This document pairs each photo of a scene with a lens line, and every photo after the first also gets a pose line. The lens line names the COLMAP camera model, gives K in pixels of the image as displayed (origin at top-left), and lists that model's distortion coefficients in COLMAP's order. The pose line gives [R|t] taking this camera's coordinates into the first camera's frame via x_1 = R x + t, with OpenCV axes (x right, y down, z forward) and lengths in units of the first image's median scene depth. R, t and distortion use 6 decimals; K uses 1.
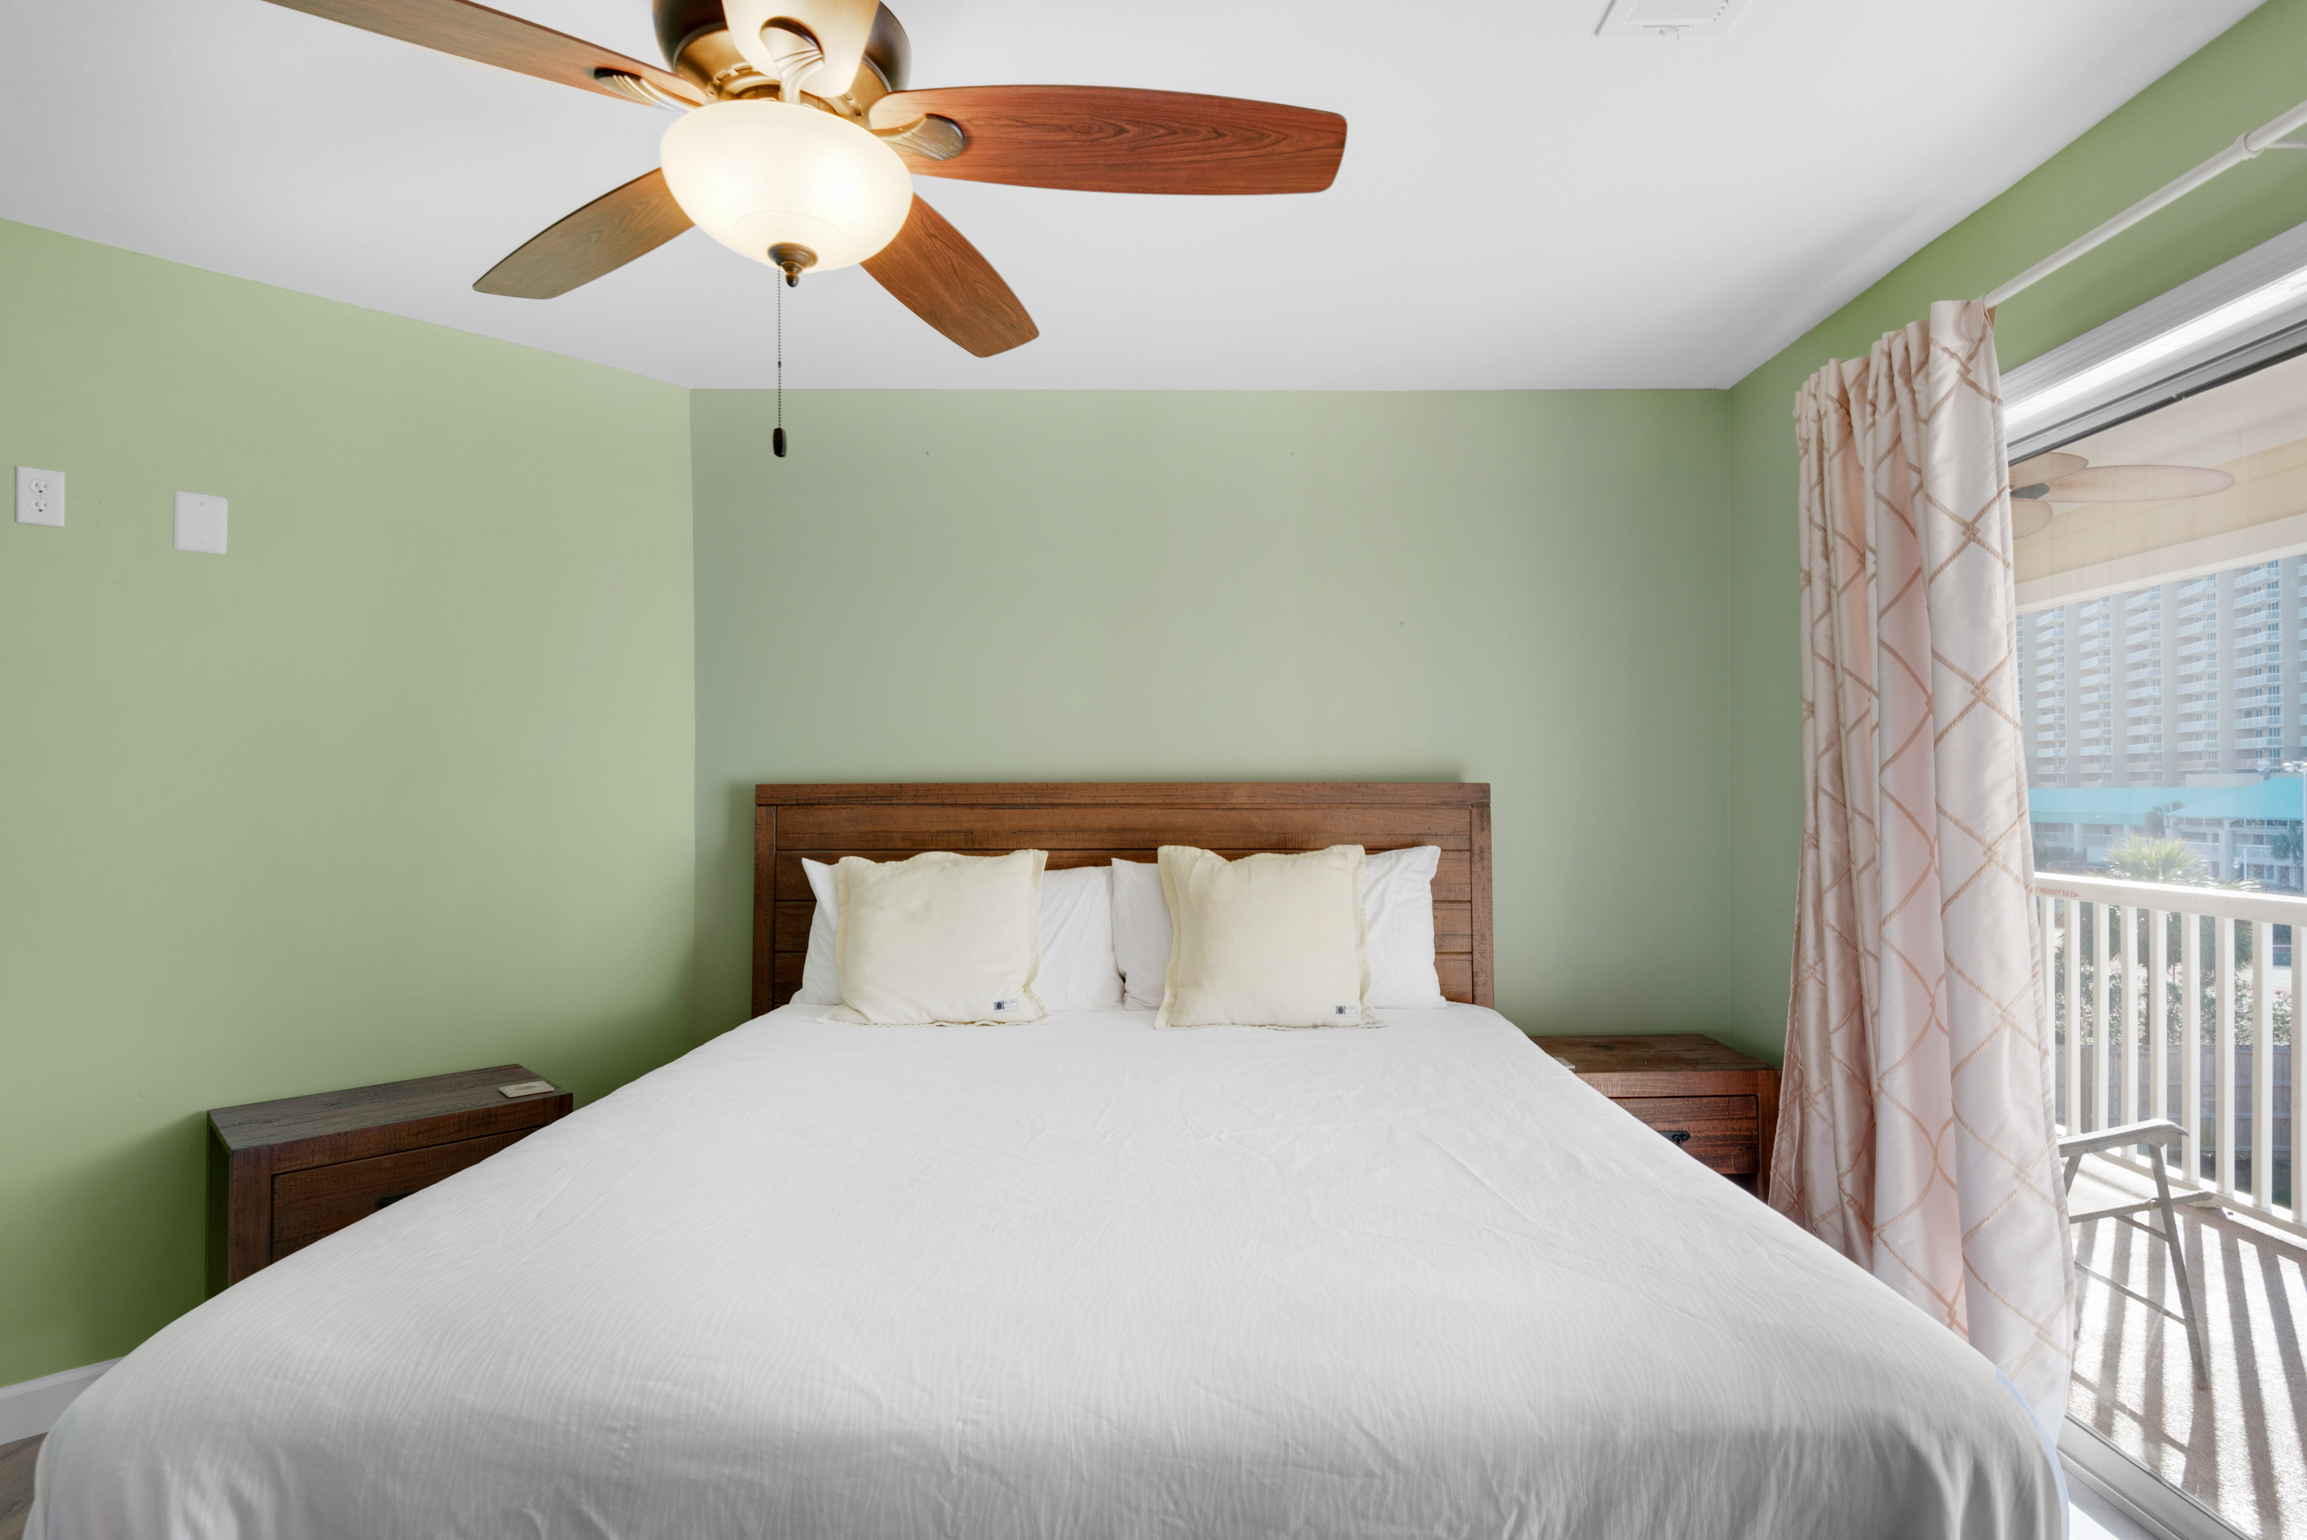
lens RADIAL K [[1004.2, 0, 1153.5], [0, 1004.2, 770.0], [0, 0, 1]] dist [0.000495, 0.000010]
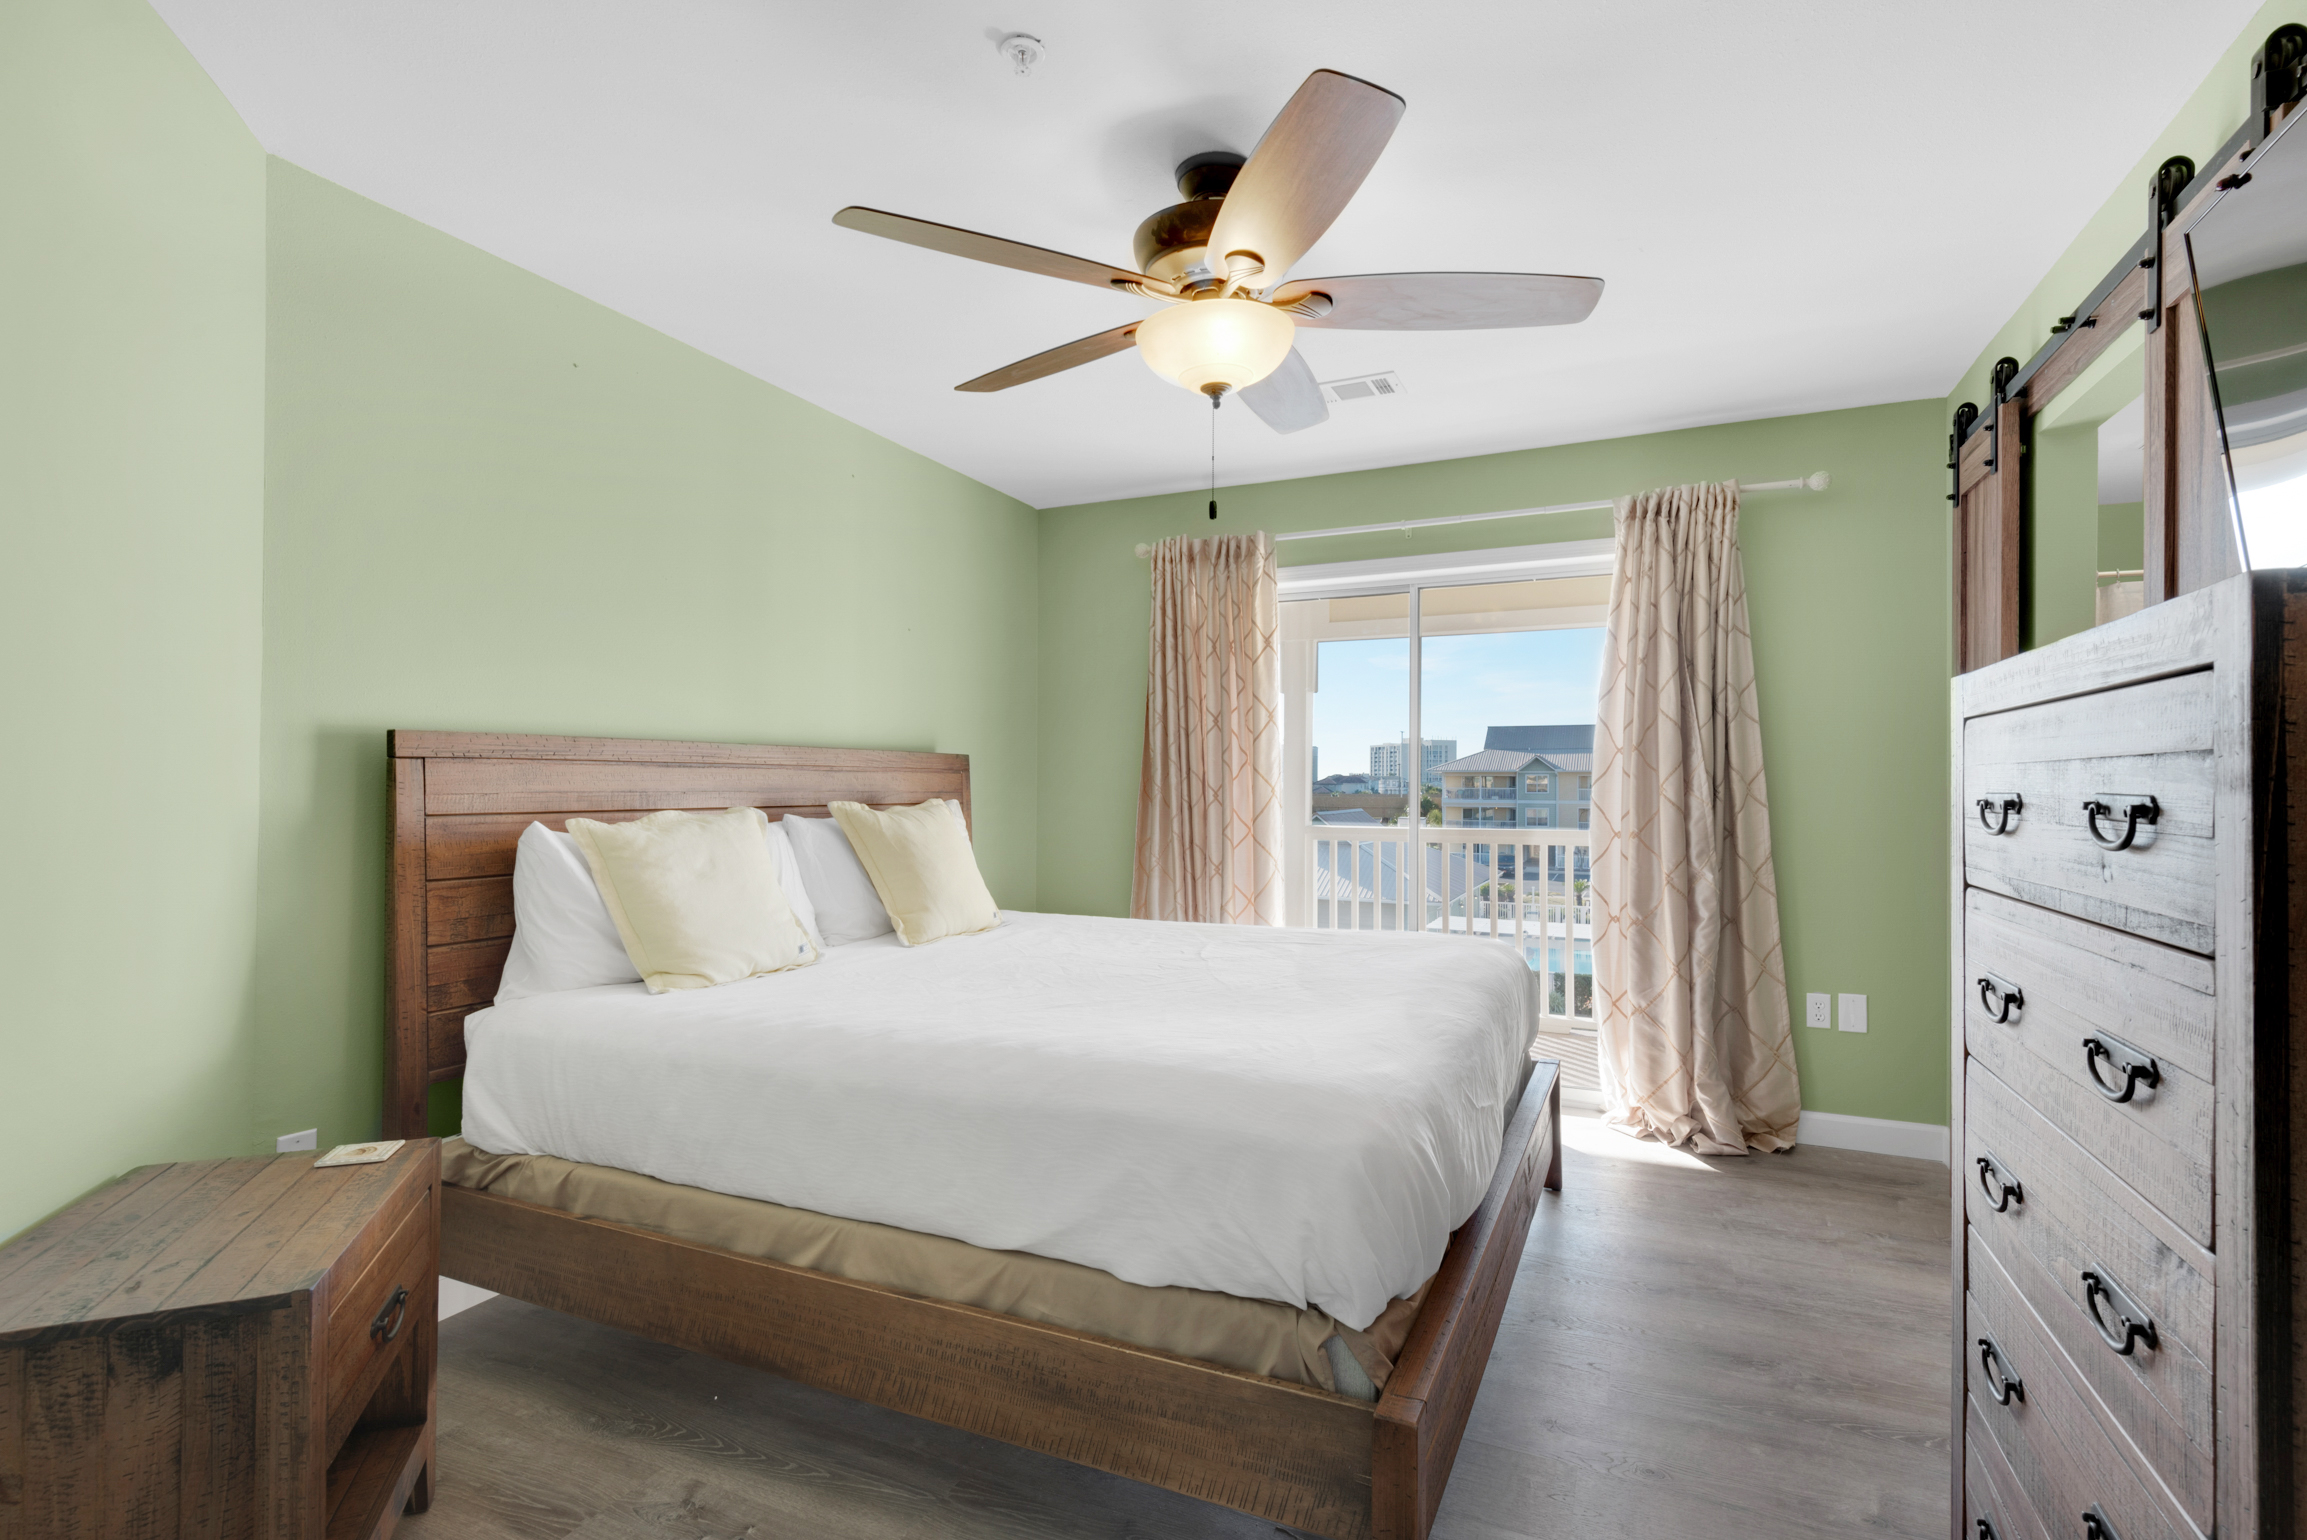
lens RADIAL K [[945.1, 0, 1153.5], [0, 945.1, 770.0], [0, 0, 1]] dist [-0.065165, 0.008320]
pose [[0.464548, 0.013687, 0.885442, -0.803758], [-0.024467, 0.999697, -0.002617, 0.035637], [-0.885210, -0.020448, 0.464742, 0.199304]]
